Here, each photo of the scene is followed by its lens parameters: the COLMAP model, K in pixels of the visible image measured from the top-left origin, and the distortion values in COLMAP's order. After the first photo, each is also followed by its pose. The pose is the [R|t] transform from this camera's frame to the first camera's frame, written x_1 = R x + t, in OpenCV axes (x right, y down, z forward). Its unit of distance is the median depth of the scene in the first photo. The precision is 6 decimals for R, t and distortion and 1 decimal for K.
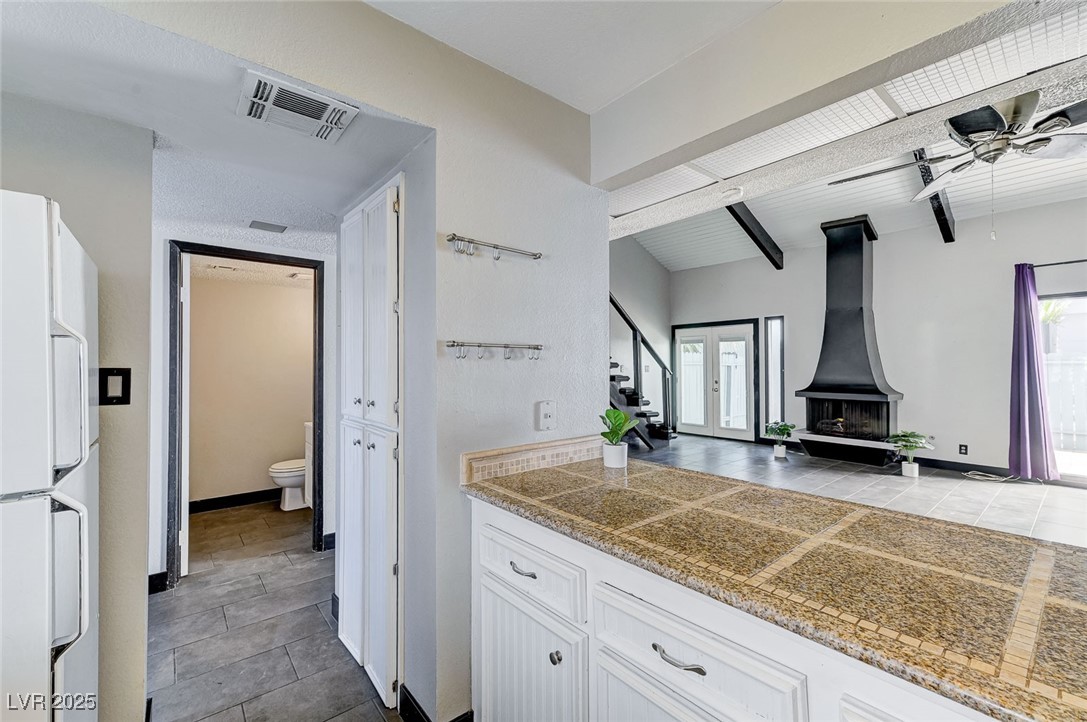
lens RADIAL K [[445.0, 0, 540.1], [0, 445.0, 363.5], [0, 0, 1]] dist [0.002273, -0.000878]
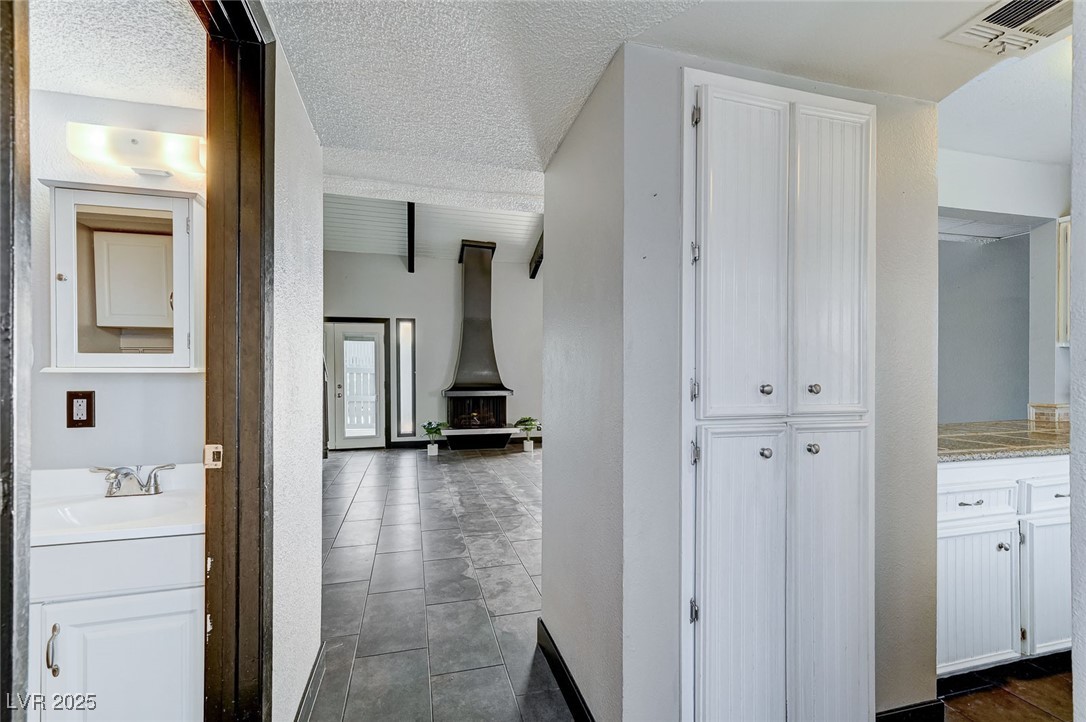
lens RADIAL K [[478.5, 0, 543.2], [0, 478.5, 376.7], [0, 0, 1]] dist [0.008221, -0.001824]
pose [[0.418058, -0.005937, 0.908401, -0.403579], [-0.002376, 0.999968, 0.007628, 0.020427], [-0.908417, -0.005347, 0.418031, 0.344190]]
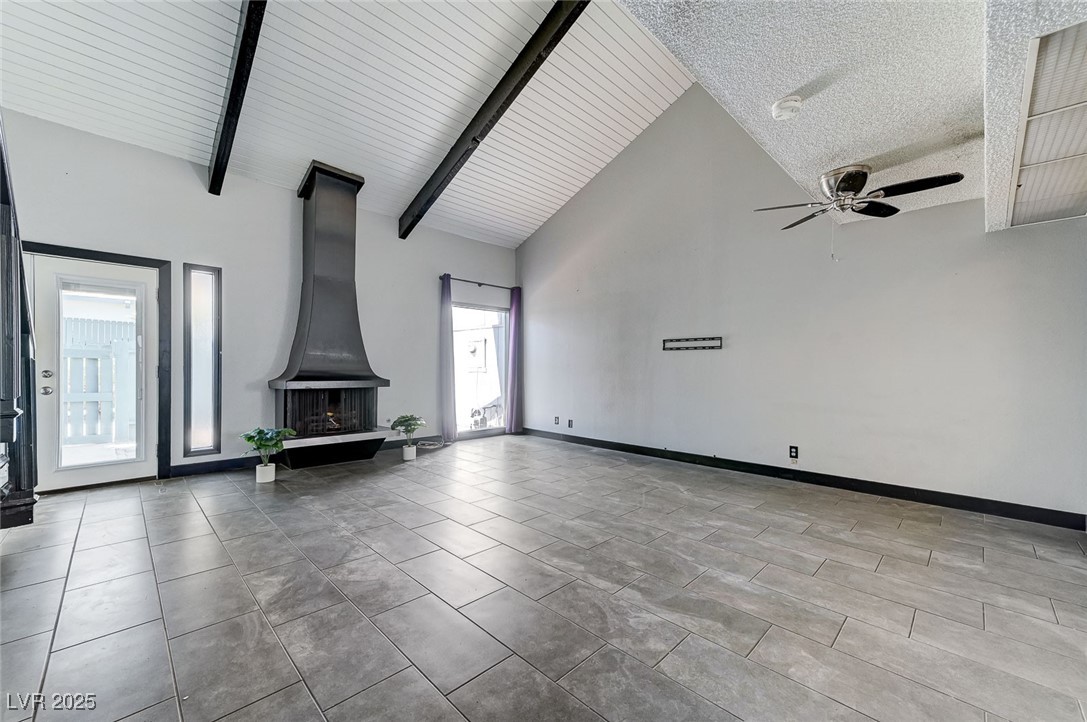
lens RADIAL K [[422.0, 0, 542.2], [0, 422.0, 371.3], [0, 0, 1]] dist [0.018570, 0.001483]
pose [[-0.081758, -0.002491, 0.996649, -0.138091], [-0.010487, 0.999944, 0.001639, 0.045508], [-0.996597, -0.010318, -0.081780, 0.726040]]
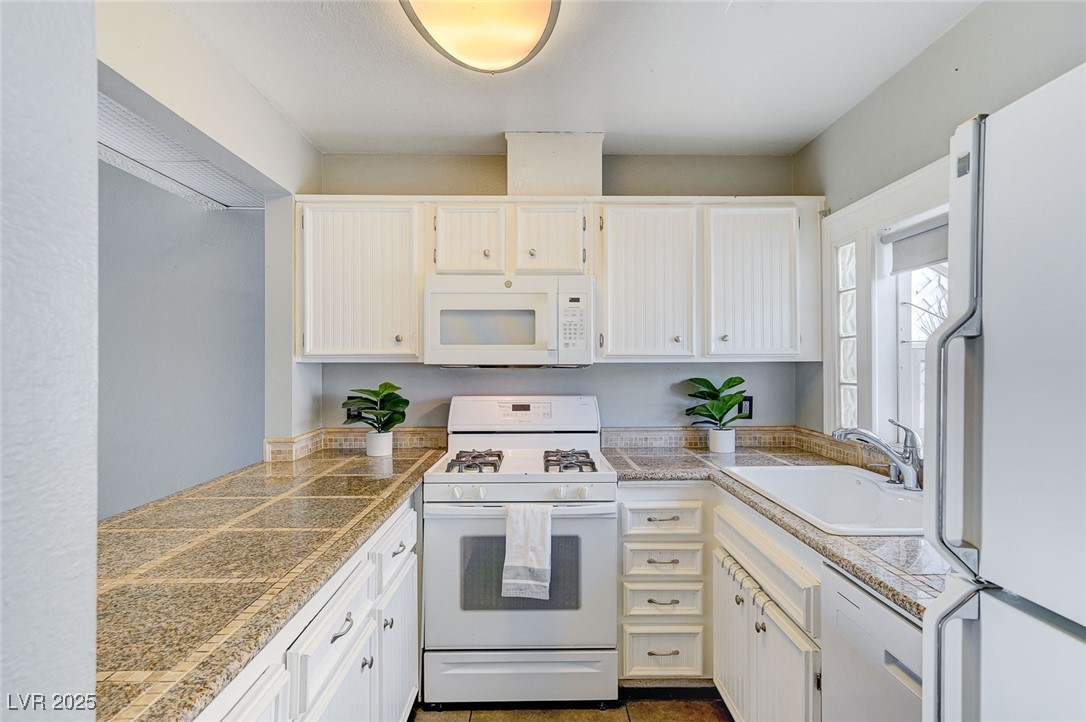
lens RADIAL K [[531.7, 0, 544.2], [0, 531.7, 362.8], [0, 0, 1]] dist [-0.002650, -0.002802]
pose [[-0.776254, 0.007300, 0.630377, -0.153966], [0.002981, 0.999964, -0.007909, -0.002889], [-0.630413, -0.004261, -0.776249, 0.273094]]
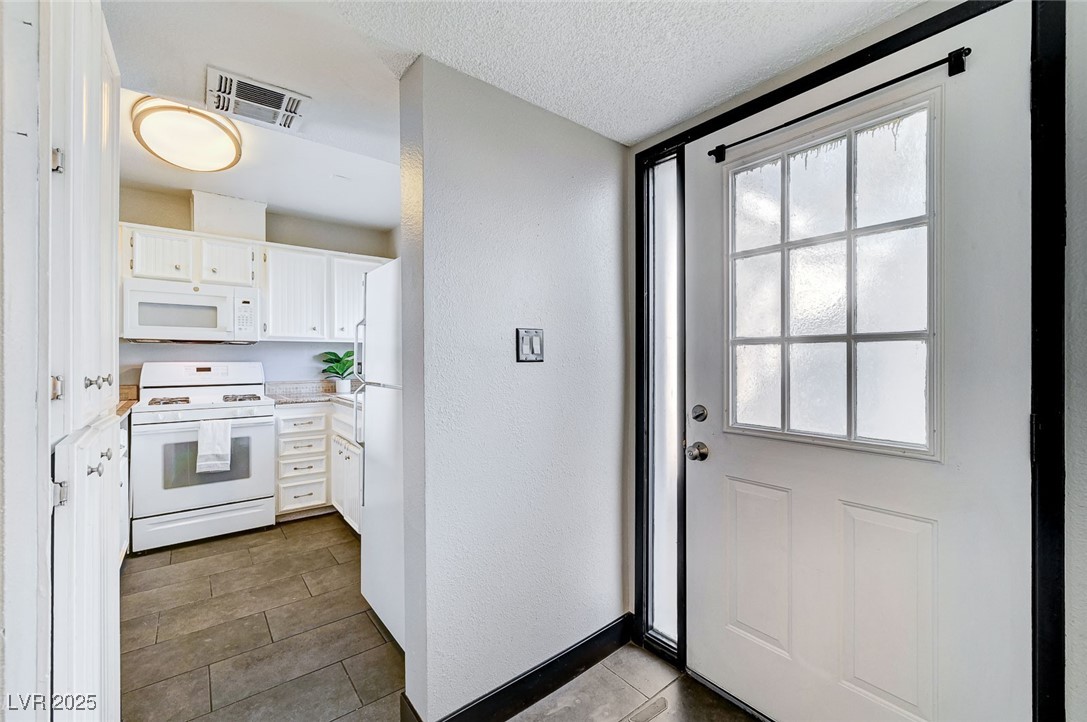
lens RADIAL K [[445.0, 0, 539.2], [0, 445.0, 361.0], [0, 0, 1]] dist [0.002273, -0.000878]
pose [[-0.999481, 0.003598, 0.032024, -0.305969], [0.003683, 0.999990, 0.002599, 0.020354], [-0.032015, 0.002716, -0.999484, 0.496634]]
